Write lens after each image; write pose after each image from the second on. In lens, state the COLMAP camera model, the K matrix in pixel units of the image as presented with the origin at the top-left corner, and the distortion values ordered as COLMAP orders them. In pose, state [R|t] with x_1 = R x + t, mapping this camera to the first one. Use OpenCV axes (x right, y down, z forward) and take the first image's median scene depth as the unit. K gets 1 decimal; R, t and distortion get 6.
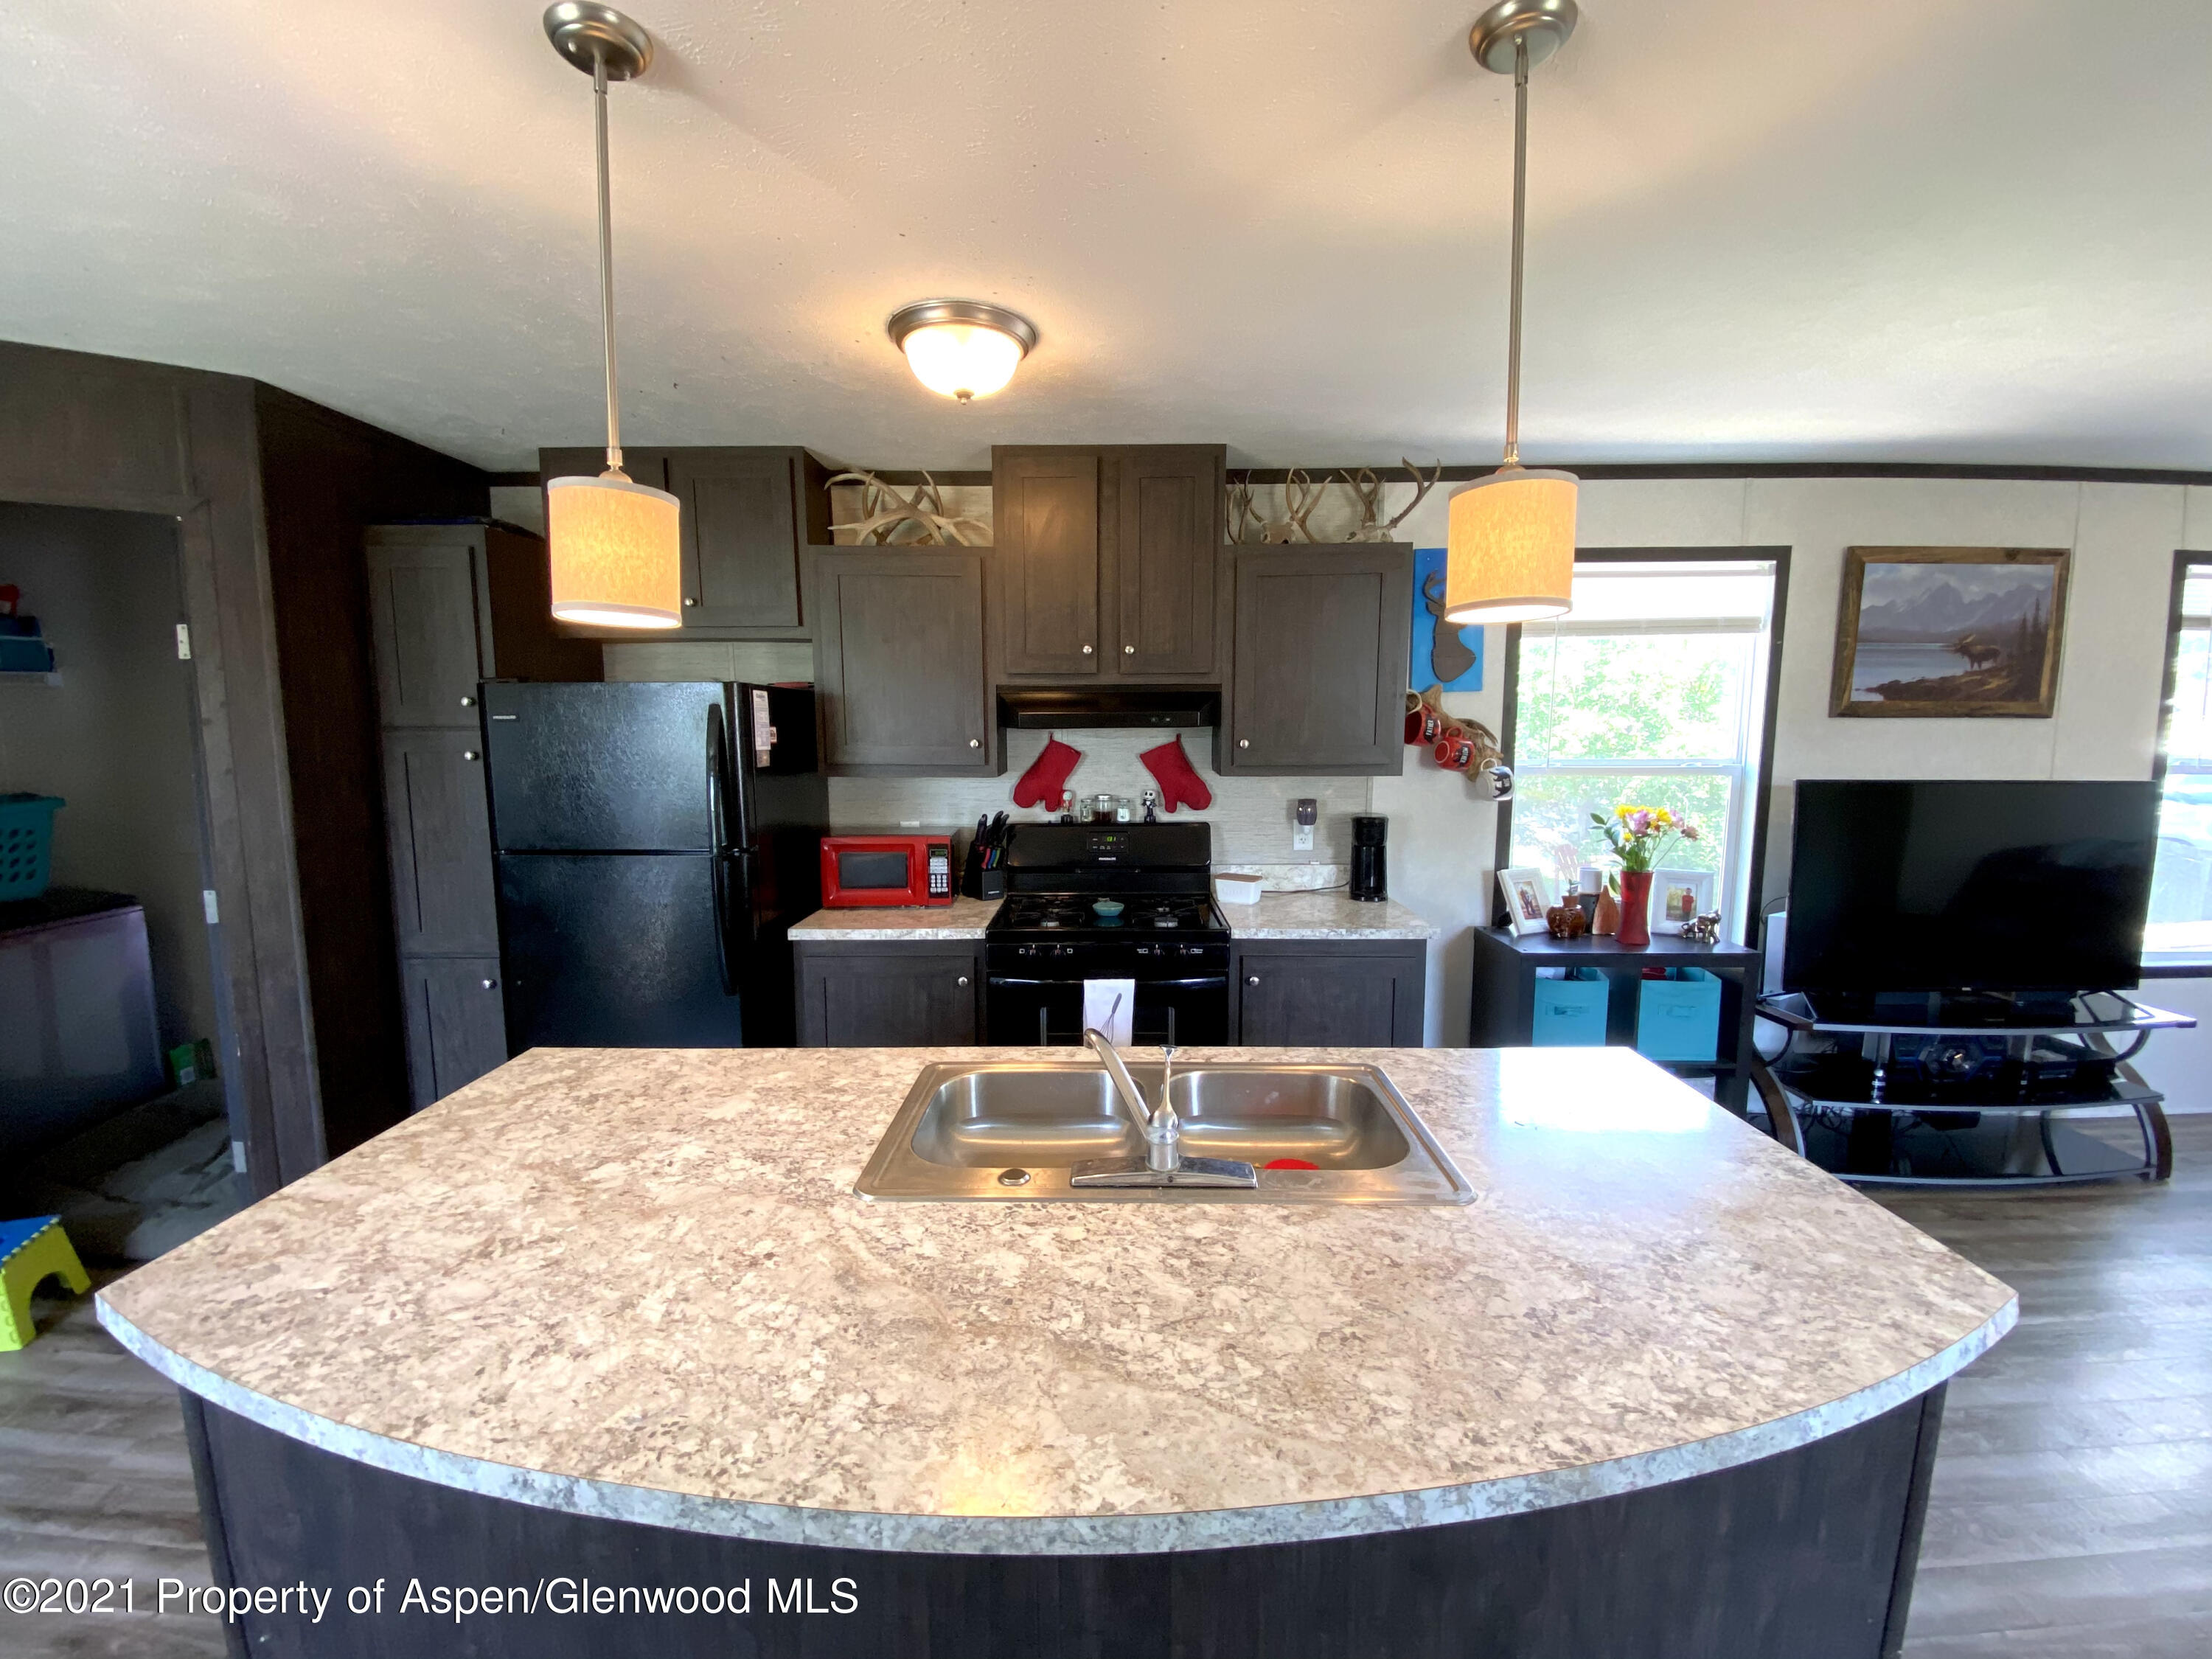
lens RADIAL K [[895.6, 0, 1107.8], [0, 895.6, 832.8], [0, 0, 1]] dist [0.003570, -0.011037]
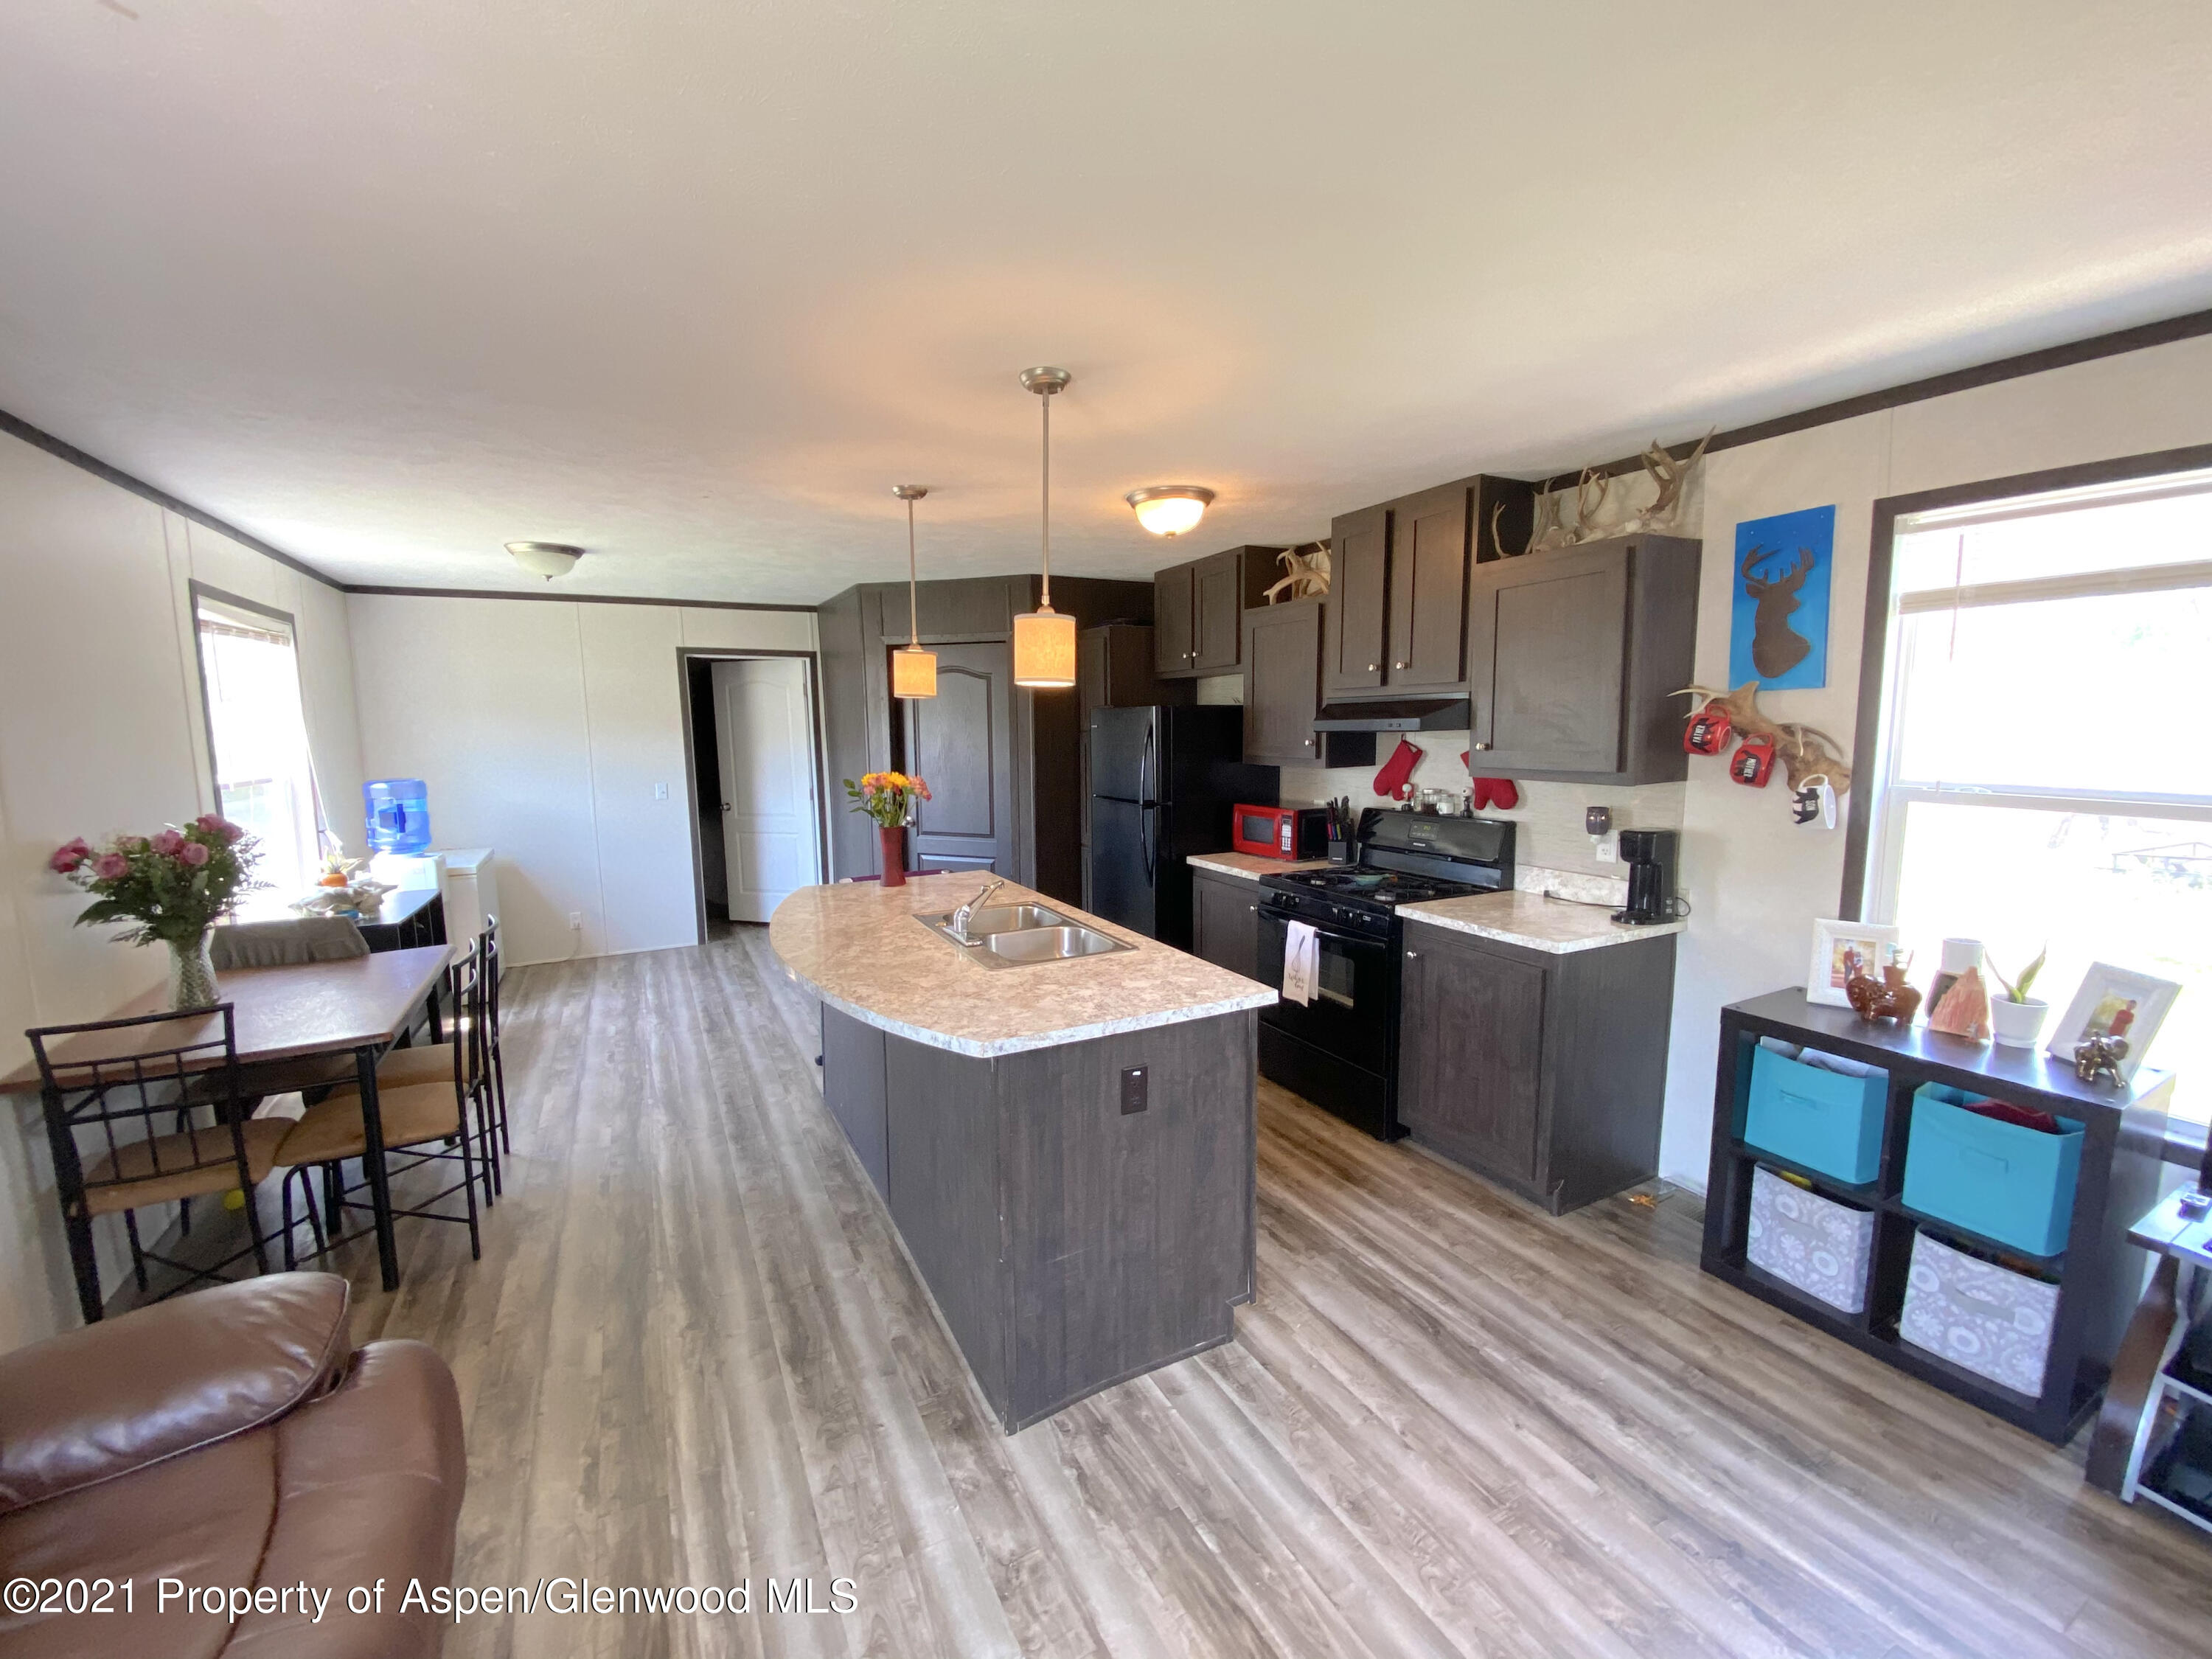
lens RADIAL K [[895.6, 0, 1074.6], [0, 895.6, 822.2], [0, 0, 1]] dist [0.003570, -0.011037]
pose [[0.463489, 0.096028, -0.880884, 0.817869], [-0.092070, 0.993949, 0.059909, -0.027866], [0.881306, 0.053336, 0.469526, 0.063430]]
